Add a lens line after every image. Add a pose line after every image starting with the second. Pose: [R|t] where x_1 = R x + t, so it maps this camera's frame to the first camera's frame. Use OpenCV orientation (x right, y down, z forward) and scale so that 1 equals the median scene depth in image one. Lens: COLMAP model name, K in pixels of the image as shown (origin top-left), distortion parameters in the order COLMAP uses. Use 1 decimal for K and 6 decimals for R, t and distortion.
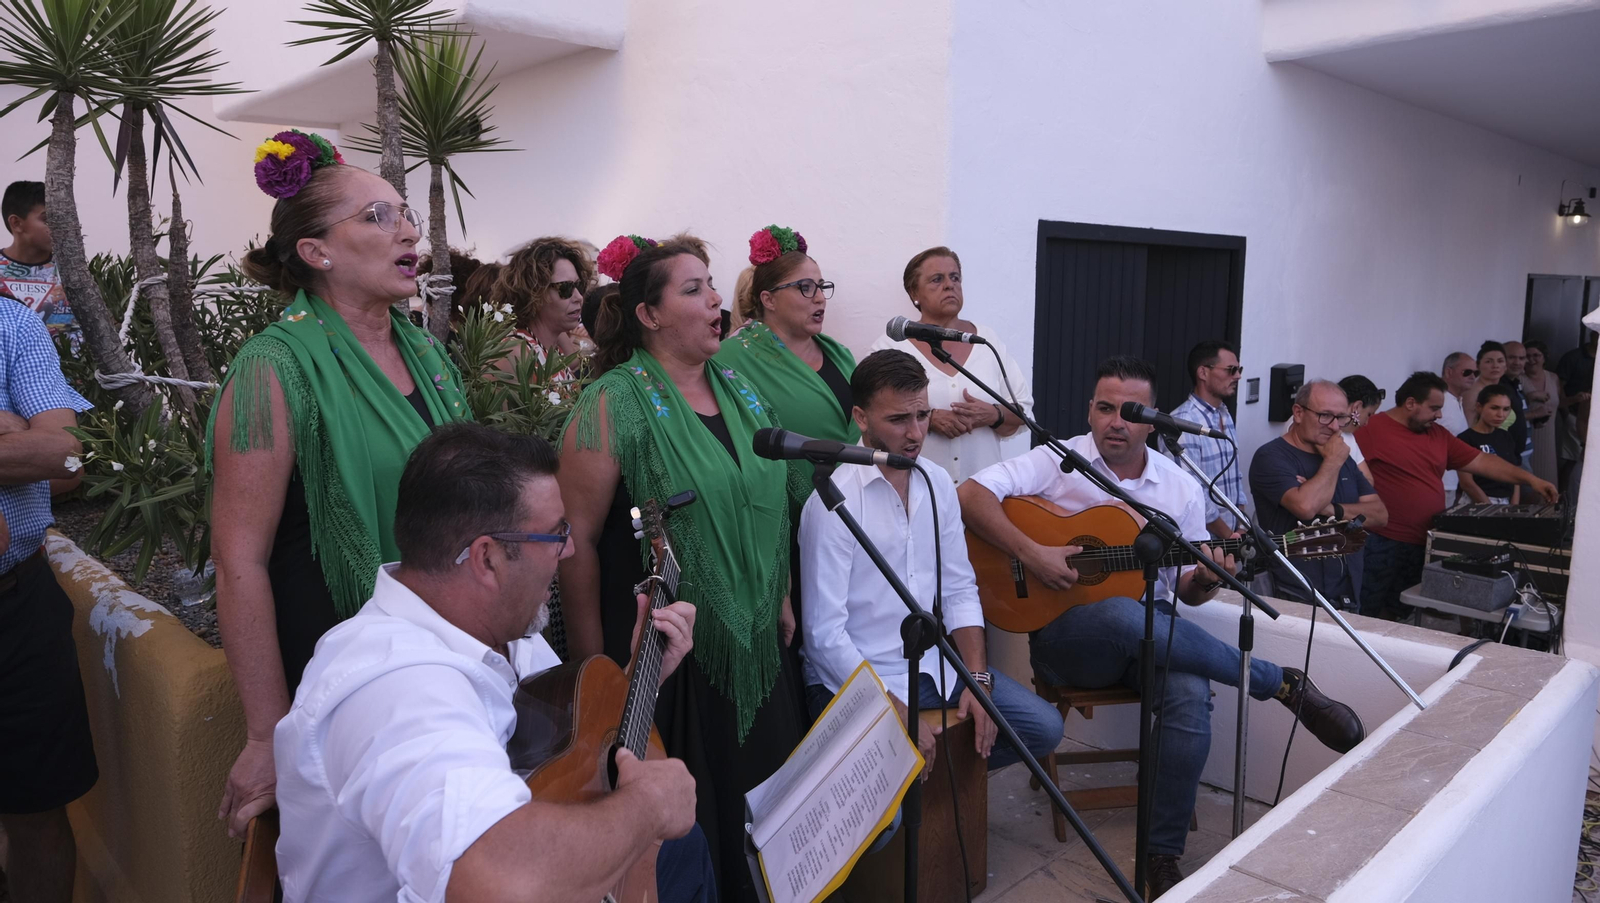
lens RADIAL K [[2400.8, 0, 800.0], [0, 2400.8, 451.5], [0, 0, 1]] dist [0.020748, 0.048373]
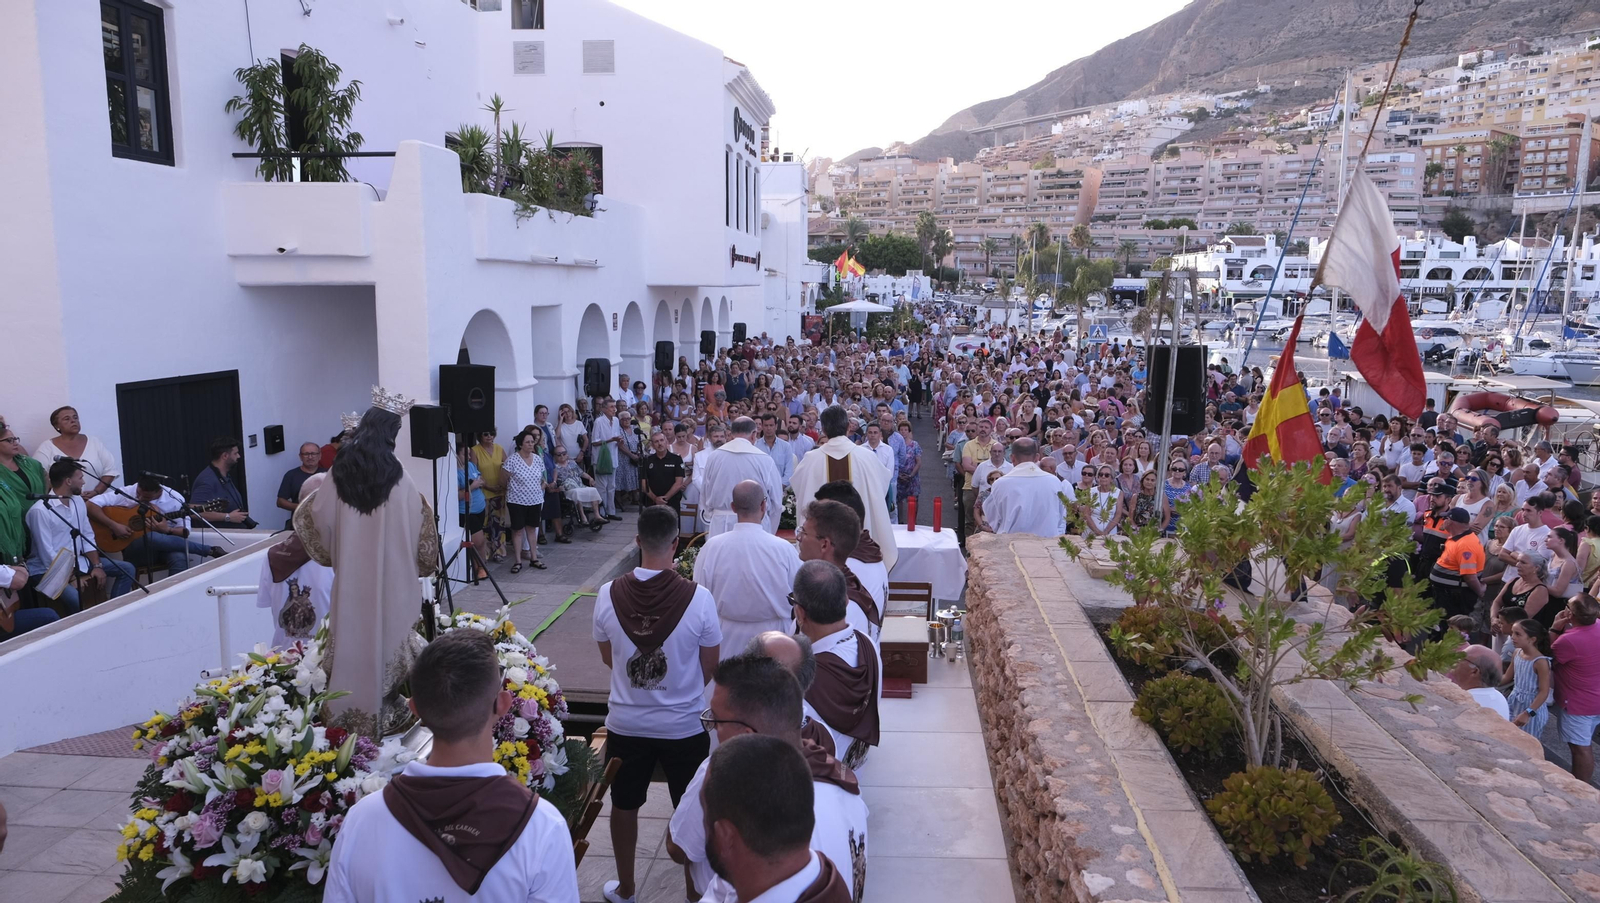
lens RADIAL K [[1113.7, 0, 800.0], [0, 1113.7, 451.5], [0, 0, 1]] dist [0.000373, 0.000763]
pose [[0.799632, -0.115469, 0.589284, -0.015480], [0.114109, 0.992676, 0.039672, -0.001397], [-0.589548, 0.035519, 0.806952, -0.304492]]
